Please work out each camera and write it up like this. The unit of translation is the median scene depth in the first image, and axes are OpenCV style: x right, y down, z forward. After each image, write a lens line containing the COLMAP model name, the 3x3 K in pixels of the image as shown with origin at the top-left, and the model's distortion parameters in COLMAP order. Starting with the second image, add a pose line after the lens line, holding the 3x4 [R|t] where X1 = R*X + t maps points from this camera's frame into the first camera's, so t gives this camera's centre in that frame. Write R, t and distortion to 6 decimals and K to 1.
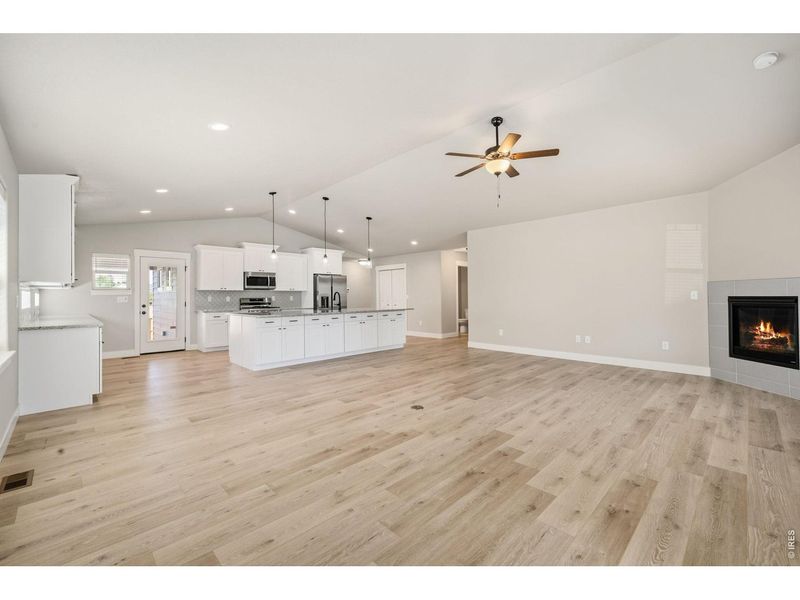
lens RADIAL K [[344.6, 0, 400.4], [0, 344.6, 291.4], [0, 0, 1]] dist [-0.002684, -0.000233]
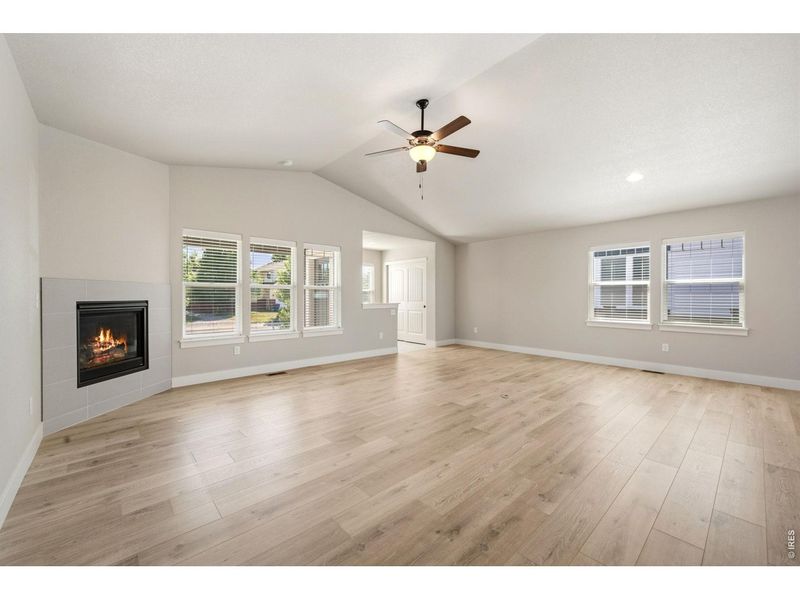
lens RADIAL K [[320.4, 0, 400.0], [0, 320.4, 300.0], [0, 0, 1]] dist [0.002266, 0.000221]
pose [[-0.999229, 0.008524, 0.038330, 0.310553], [0.008427, 0.999961, -0.002676, 0.020806], [-0.038351, -0.002351, -0.999262, 1.827751]]
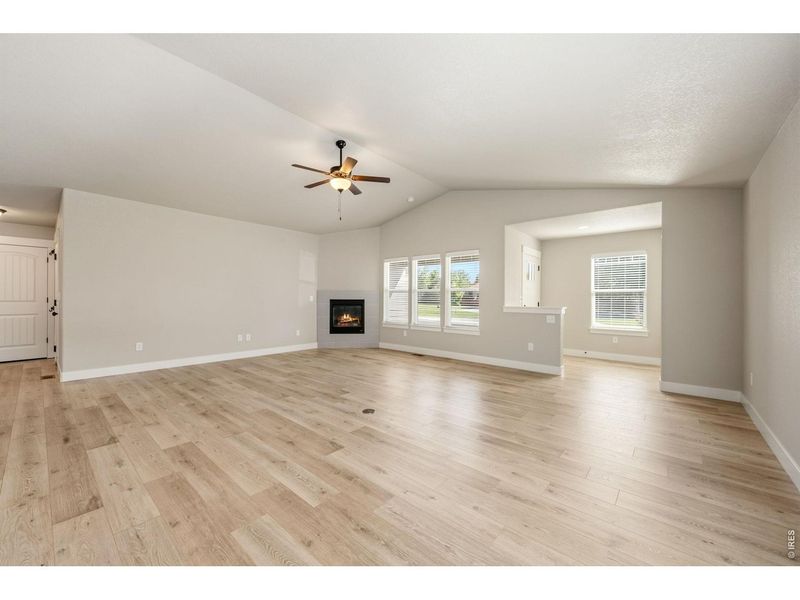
lens RADIAL K [[315.8, 0, 400.0], [0, 315.8, 300.0], [0, 0, 1]] dist [-0.000046, -0.000007]
pose [[-0.087107, 0.001461, 0.996198, -0.762733], [-0.018252, 0.999829, -0.003062, 0.018026], [-0.996032, -0.018449, -0.087066, 0.884288]]
